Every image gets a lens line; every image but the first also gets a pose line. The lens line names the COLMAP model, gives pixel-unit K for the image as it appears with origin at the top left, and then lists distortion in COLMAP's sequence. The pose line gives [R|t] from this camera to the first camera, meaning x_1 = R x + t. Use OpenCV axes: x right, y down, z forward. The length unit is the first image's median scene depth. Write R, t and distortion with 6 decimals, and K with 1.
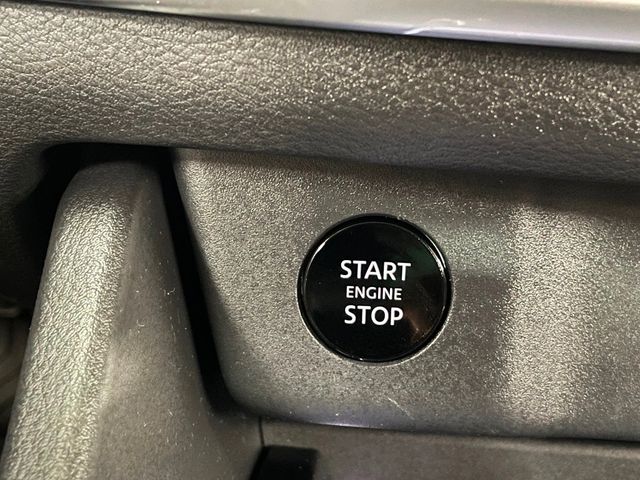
lens RADIAL K [[1047.2, 0, 321.6], [0, 1047.2, 239.1], [0, 0, 1]] dist [0.125511, 0.000000]
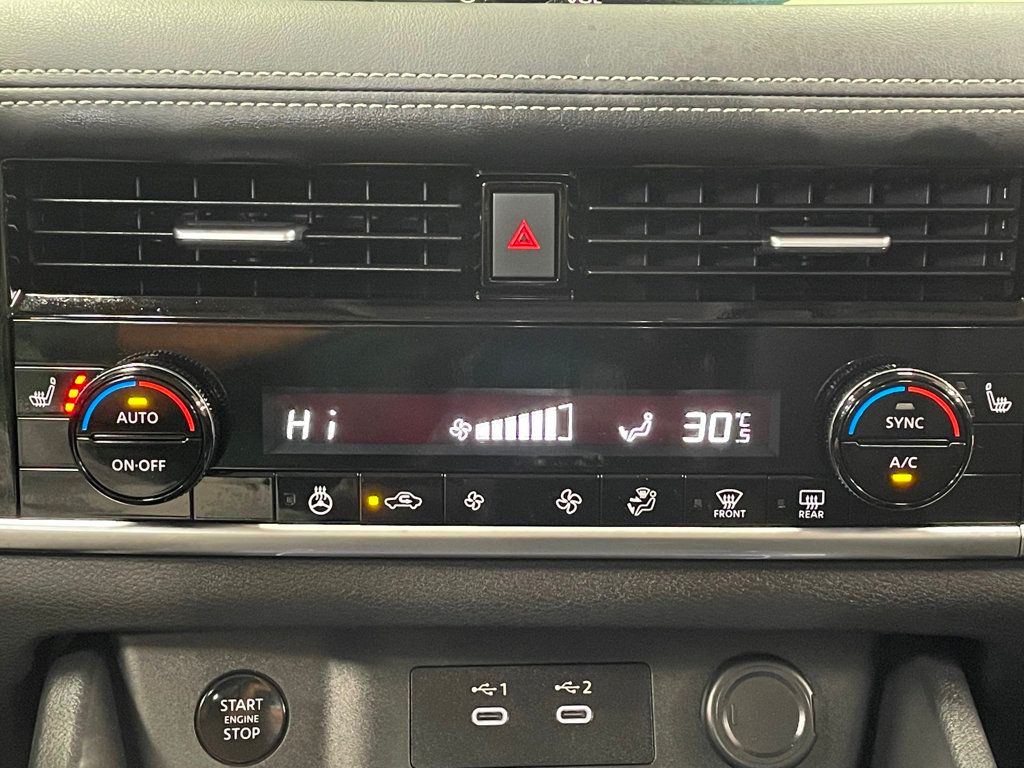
lens RADIAL K [[1675.5, 0, 513.0], [0, 1675.5, 381.4], [0, 0, 1]] dist [0.125511, 0.000000]
pose [[0.989331, -0.035940, 0.141181, 0.116798], [0.084127, 0.932124, -0.352233, 0.531571], [-0.118939, 0.360352, 0.925203, -1.714751]]
